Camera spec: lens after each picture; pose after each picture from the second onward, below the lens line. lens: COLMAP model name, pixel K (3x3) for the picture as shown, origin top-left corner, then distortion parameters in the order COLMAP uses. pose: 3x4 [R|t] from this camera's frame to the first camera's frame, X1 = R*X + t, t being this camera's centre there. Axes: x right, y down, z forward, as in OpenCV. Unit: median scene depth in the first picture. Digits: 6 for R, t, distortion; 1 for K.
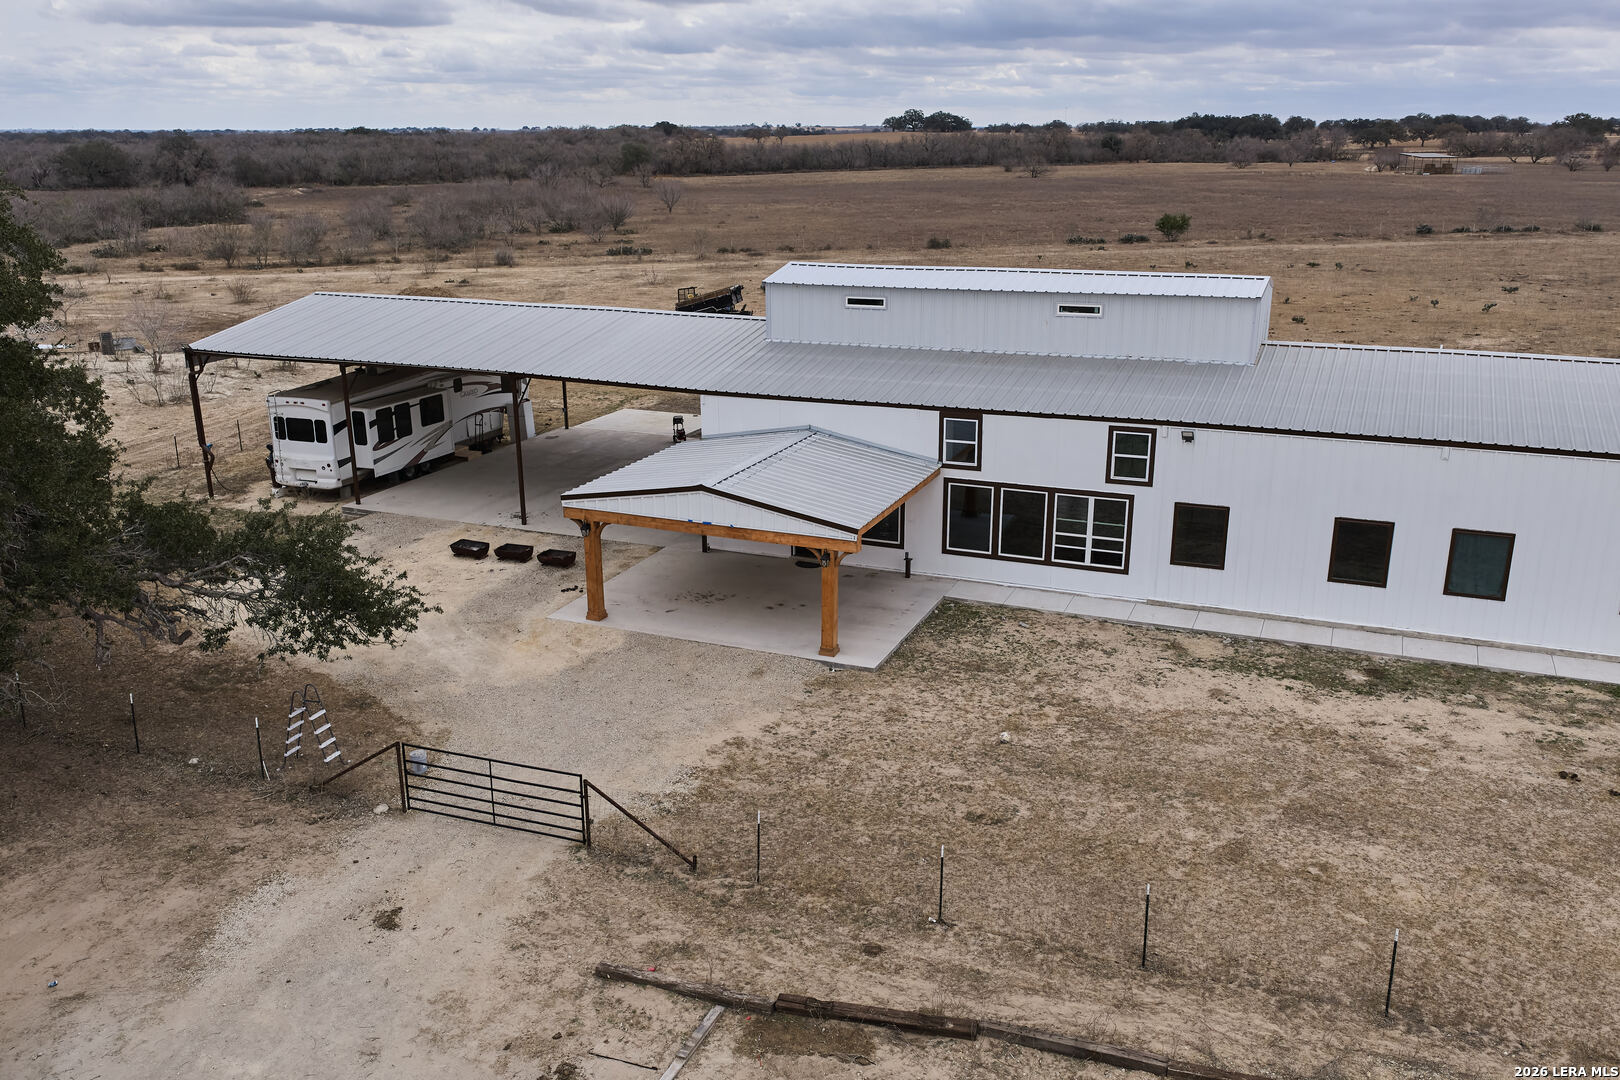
lens RADIAL K [[1336.5, 0, 812.3], [0, 1336.5, 548.8], [0, 0, 1]] dist [0.033385, -0.047834]
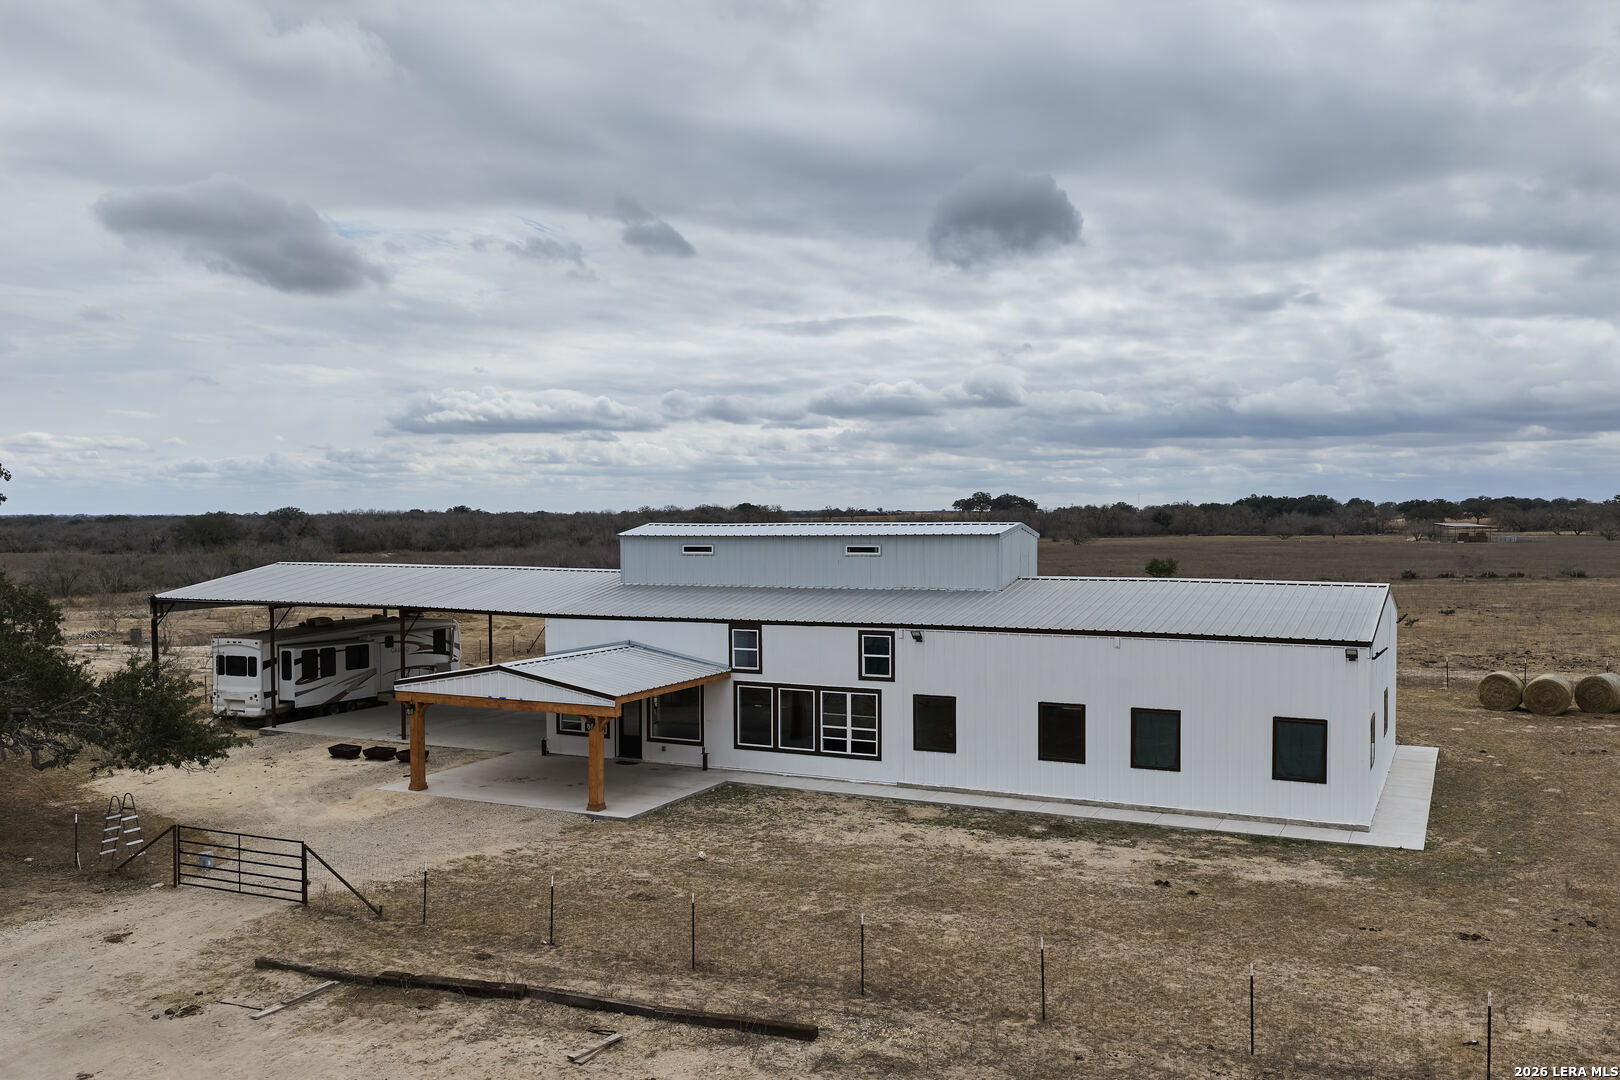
lens RADIAL K [[1336.5, 0, 812.3], [0, 1336.5, 548.8], [0, 0, 1]] dist [0.033385, -0.047834]
pose [[0.997878, 0.000841, -0.065101, 0.256162], [-0.018726, 0.961375, -0.274605, 0.163664], [0.062355, 0.275241, 0.959351, -0.158753]]
